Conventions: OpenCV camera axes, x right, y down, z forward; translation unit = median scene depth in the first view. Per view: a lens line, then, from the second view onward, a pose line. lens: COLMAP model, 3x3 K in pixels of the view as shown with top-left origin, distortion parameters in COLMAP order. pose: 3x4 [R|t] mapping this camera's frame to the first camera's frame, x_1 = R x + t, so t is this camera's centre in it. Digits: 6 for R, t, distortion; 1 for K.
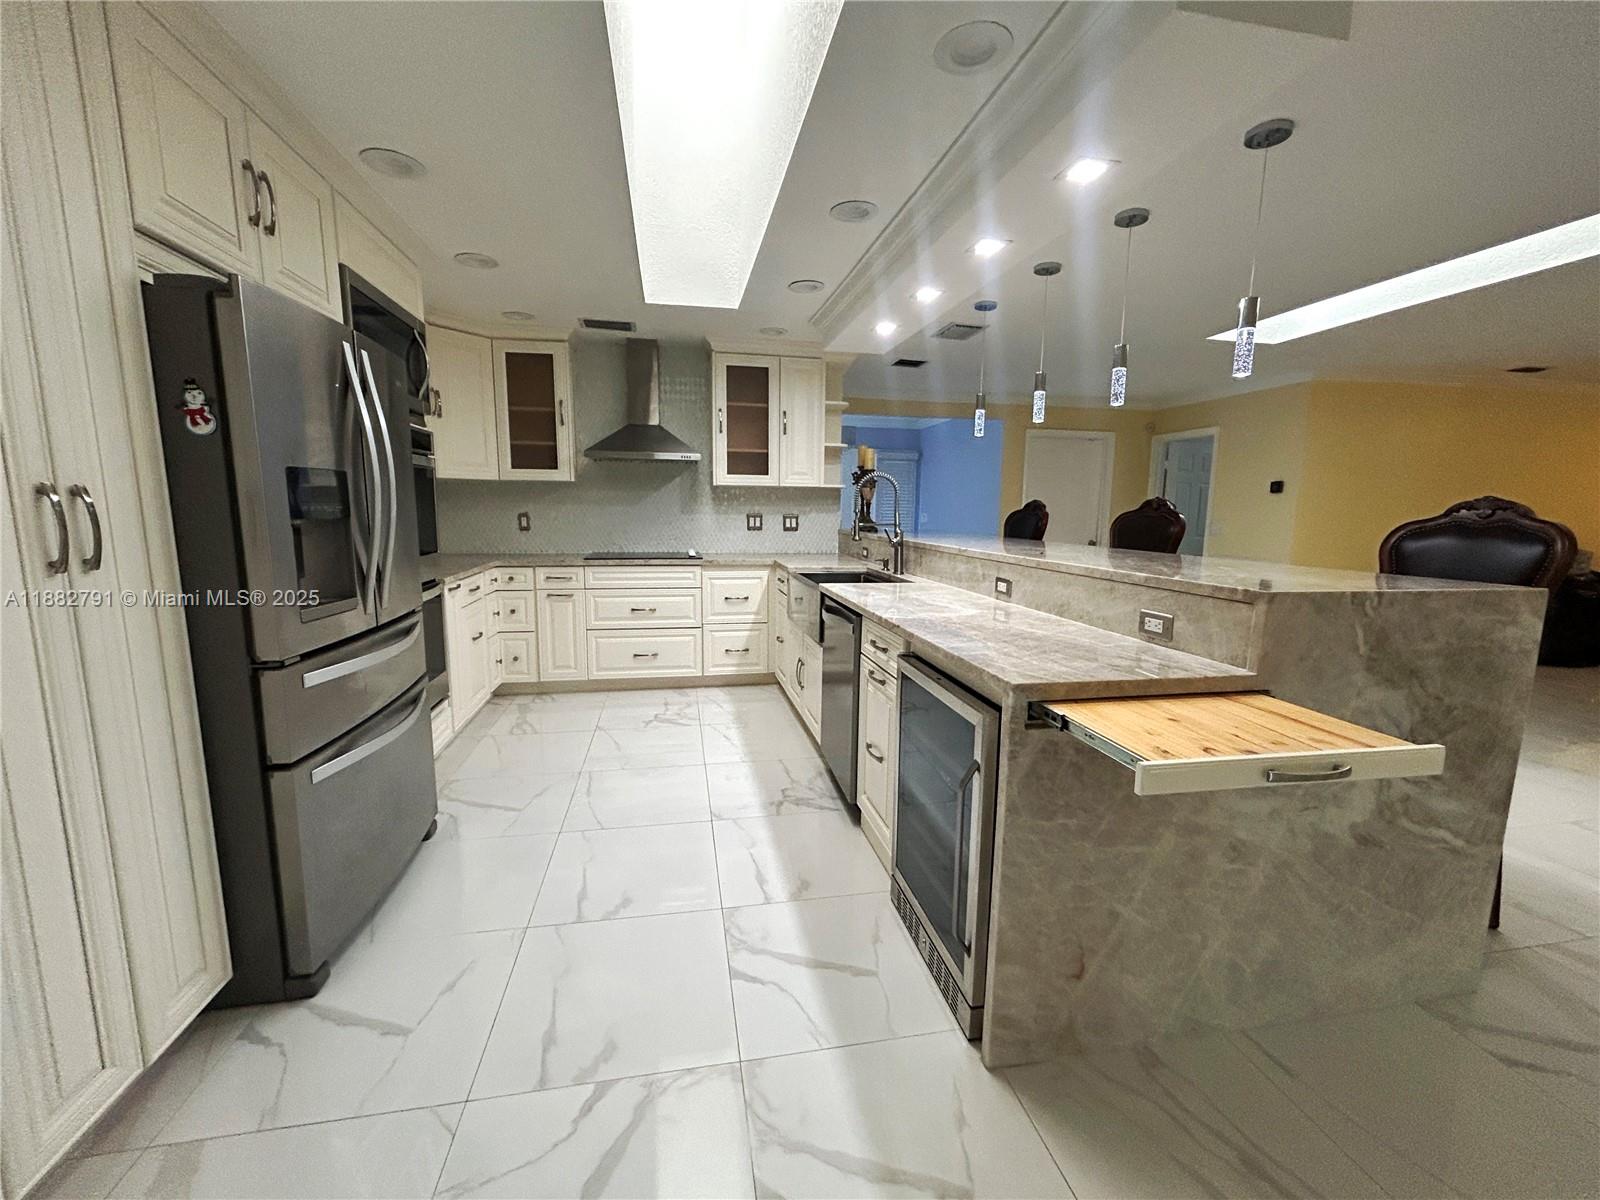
lens RADIAL K [[649.5, 0, 789.3], [0, 649.5, 608.8], [0, 0, 1]] dist [-0.002819, -0.000046]
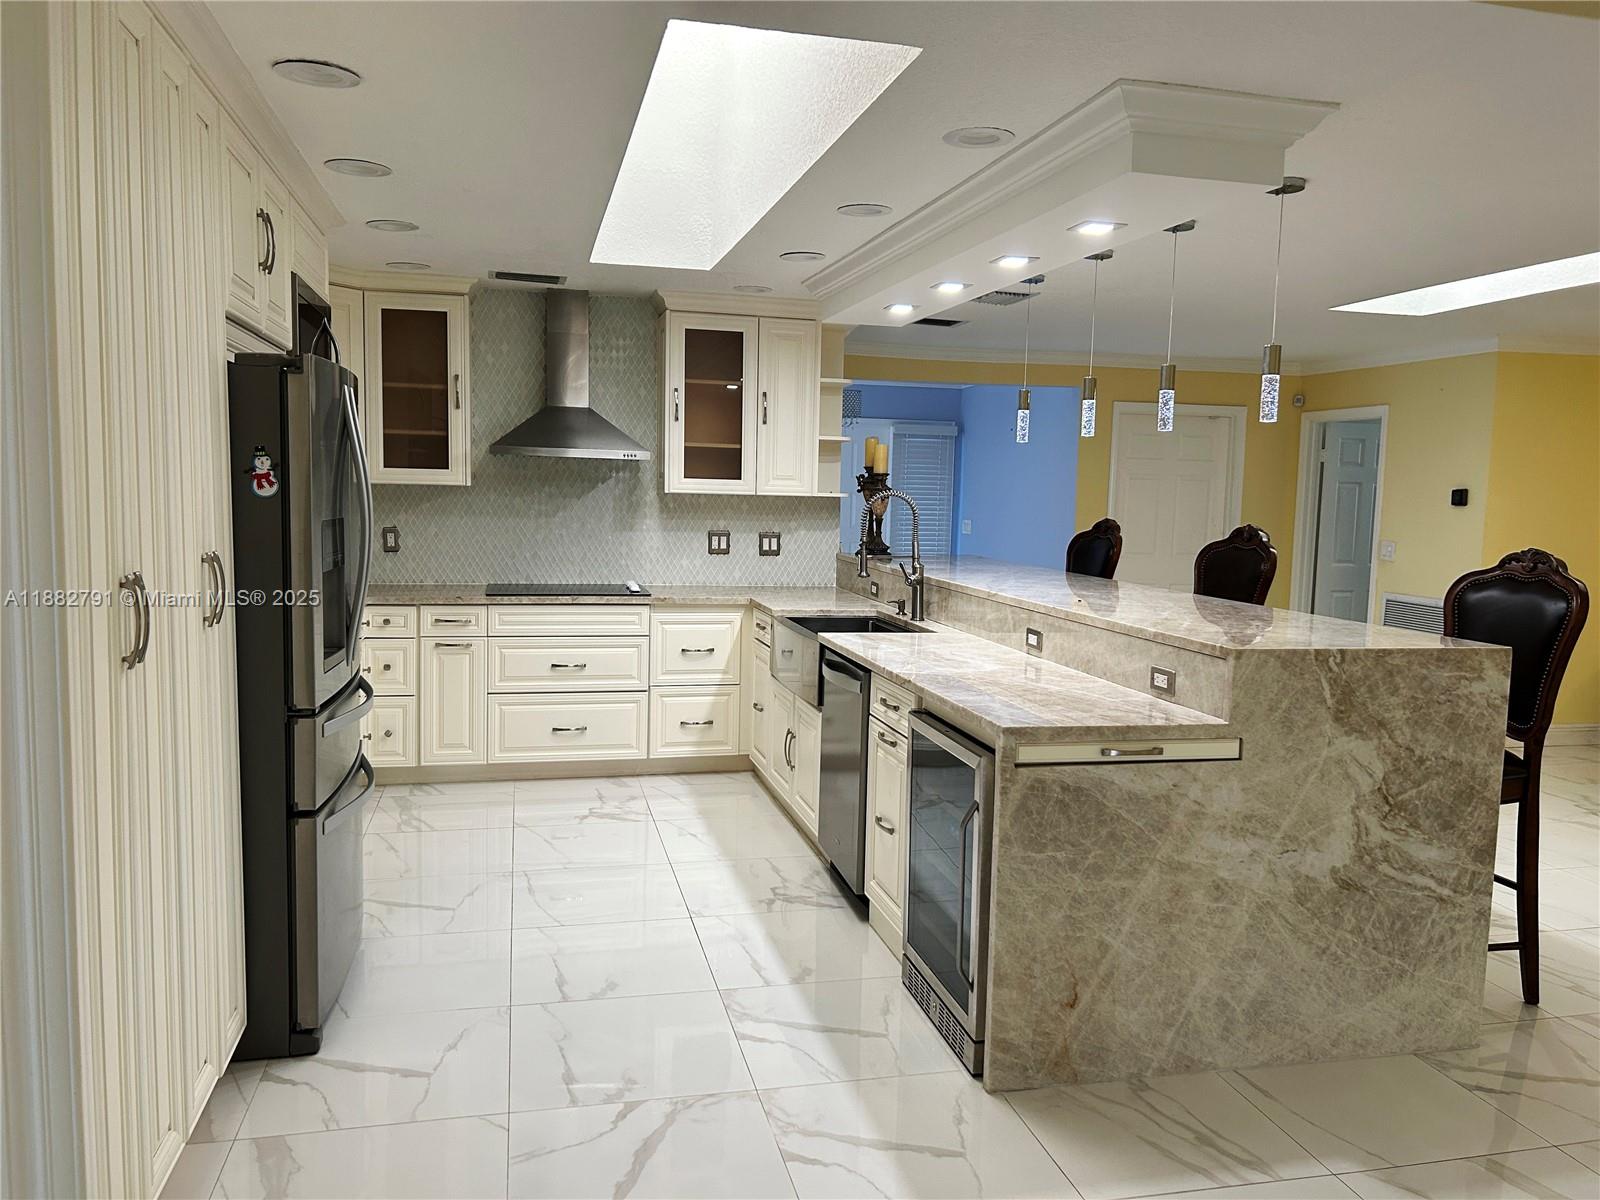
lens RADIAL K [[1229.3, 0, 800.7], [0, 1229.3, 634.0], [0, 0, 1]] dist [0.064855, 0.002242]
pose [[0.998361, 0.007187, 0.056772, -0.093253], [-0.005466, 0.999522, -0.030415, 0.013005], [-0.056964, 0.030055, 0.997924, -0.785192]]
